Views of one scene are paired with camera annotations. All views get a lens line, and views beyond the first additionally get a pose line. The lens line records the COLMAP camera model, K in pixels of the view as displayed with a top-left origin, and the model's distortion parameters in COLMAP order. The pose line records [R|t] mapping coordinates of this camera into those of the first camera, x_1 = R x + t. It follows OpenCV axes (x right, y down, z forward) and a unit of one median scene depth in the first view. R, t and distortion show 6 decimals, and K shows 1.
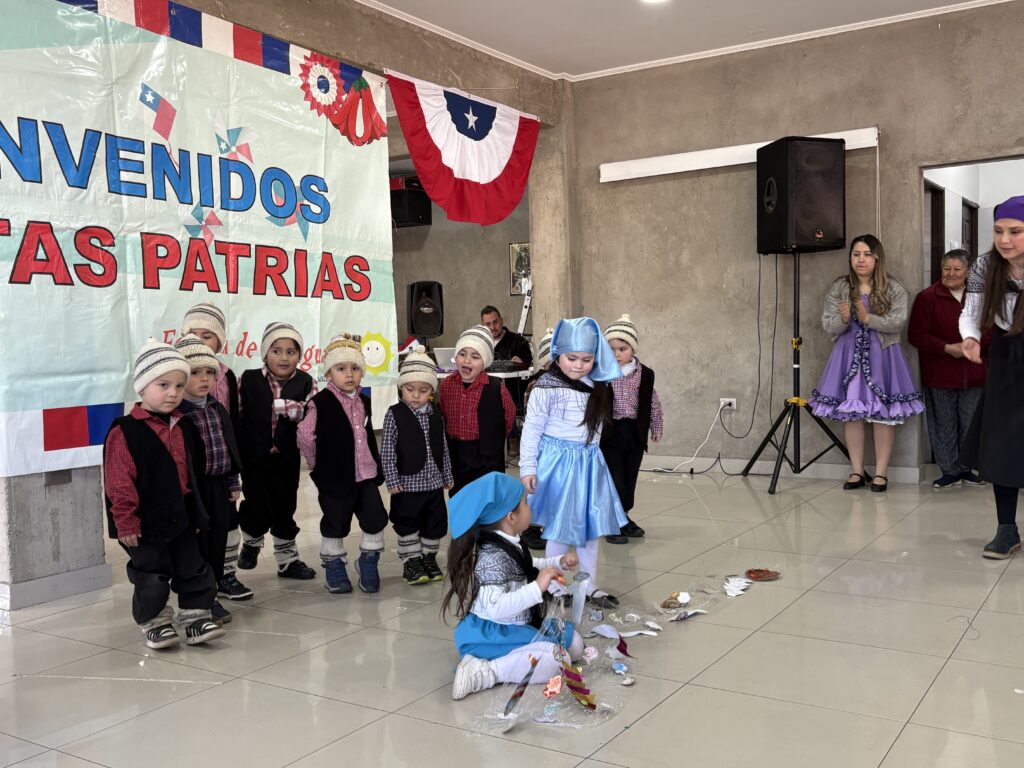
lens RADIAL K [[1002.7, 0, 506.6], [0, 1002.7, 396.3], [0, 0, 1]] dist [-0.000373, -0.005340]
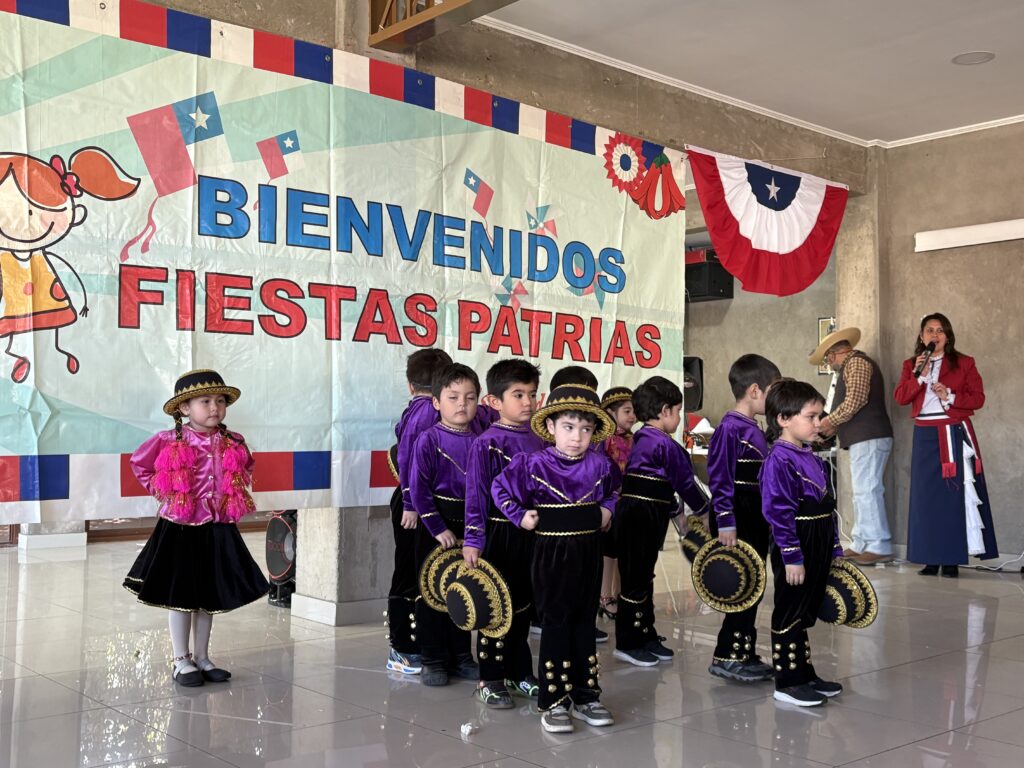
lens RADIAL K [[1109.8, 0, 512.0], [0, 1109.8, 384.0], [0, 0, 1]] dist [0.240316, -0.919521]
pose [[0.962527, 0.023061, -0.270204, 0.023891], [-0.049042, 0.994752, -0.089800, 0.029747], [0.266715, 0.099686, 0.958606, -0.127593]]
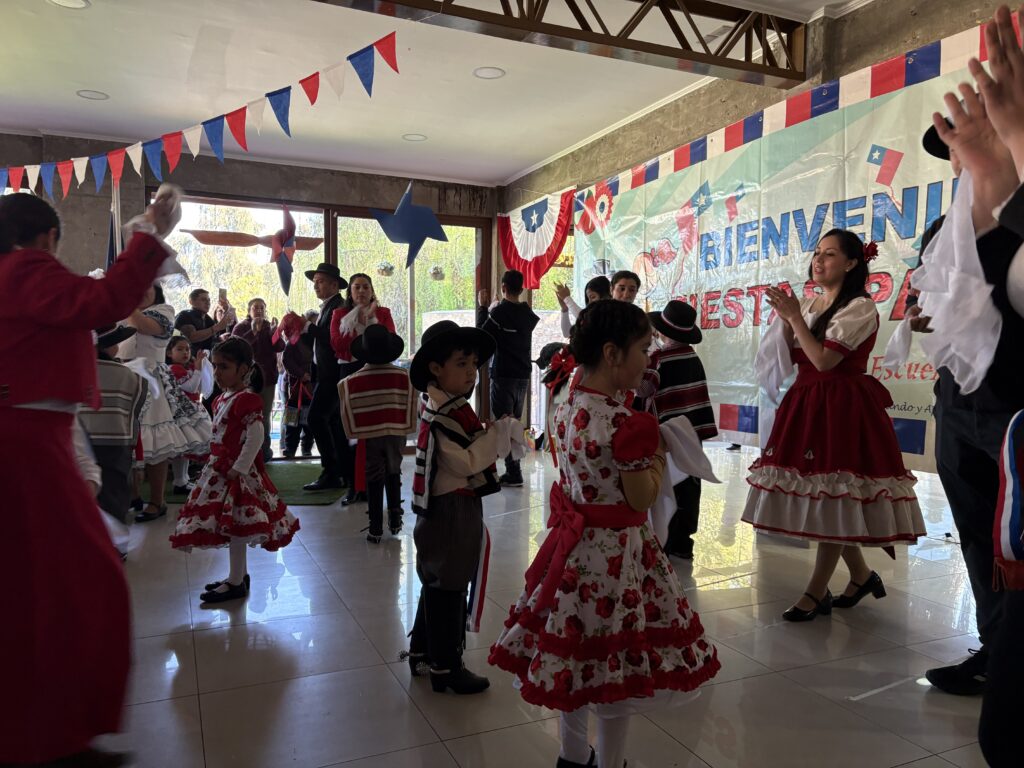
lens RADIAL K [[776.3, 0, 512.0], [0, 776.3, 384.0], [0, 0, 1]] dist [0.022087, 0.003578]
pose [[-0.544585, 0.052276, -0.837075, 0.487516], [-0.041009, 0.995202, 0.088831, -0.075159], [0.837703, 0.082703, -0.539828, 0.882948]]
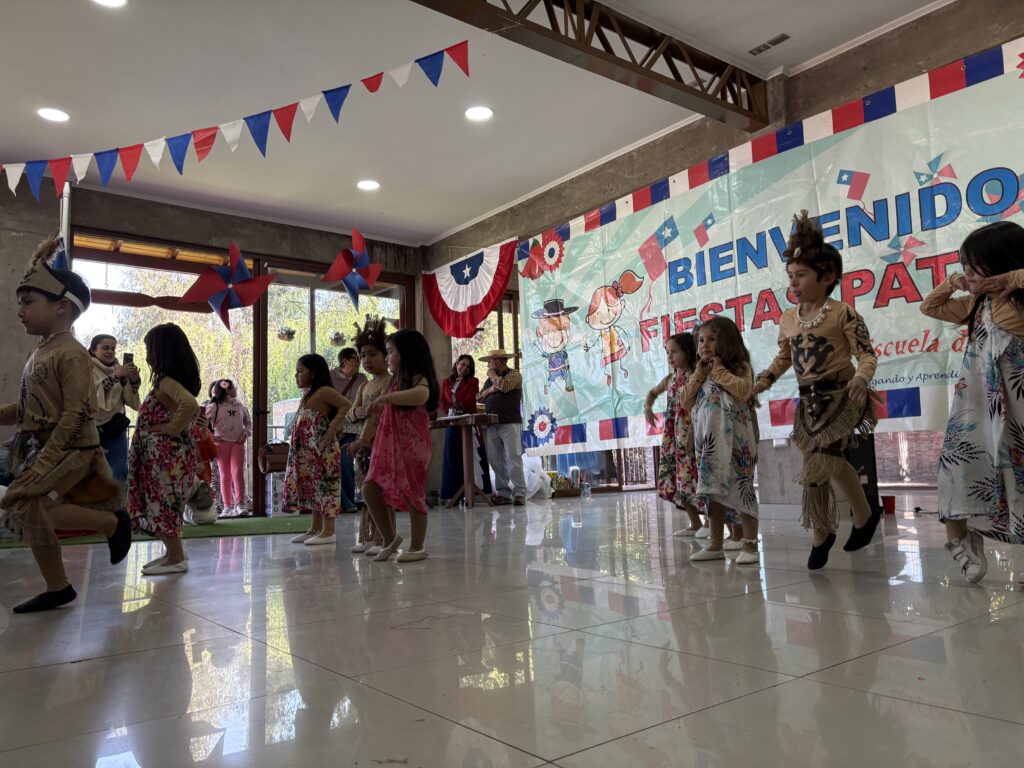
lens RADIAL K [[768.2, 0, 513.2], [0, 768.2, 378.0], [0, 0, 1]] dist [0.018319, -0.011861]
pose [[-0.318624, -0.070710, -0.945240, 0.602364], [-0.009062, 0.997395, -0.071557, 0.047904], [0.947838, -0.014234, -0.318435, 0.686976]]
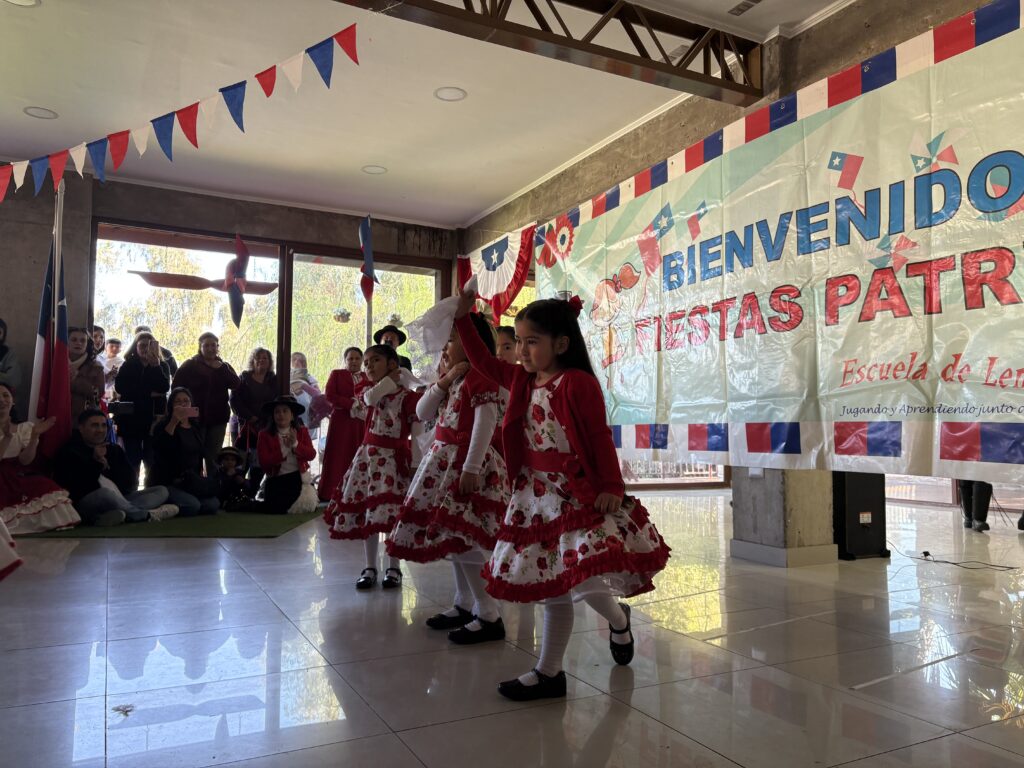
lens RADIAL K [[775.9, 0, 513.5], [0, 775.9, 377.0], [0, 0, 1]] dist [0.029092, -0.026171]
pose [[-0.496303, -0.039938, -0.867230, 0.459623], [-0.043010, 0.998846, -0.021385, -0.009917], [0.867083, 0.026687, -0.497448, 0.863918]]
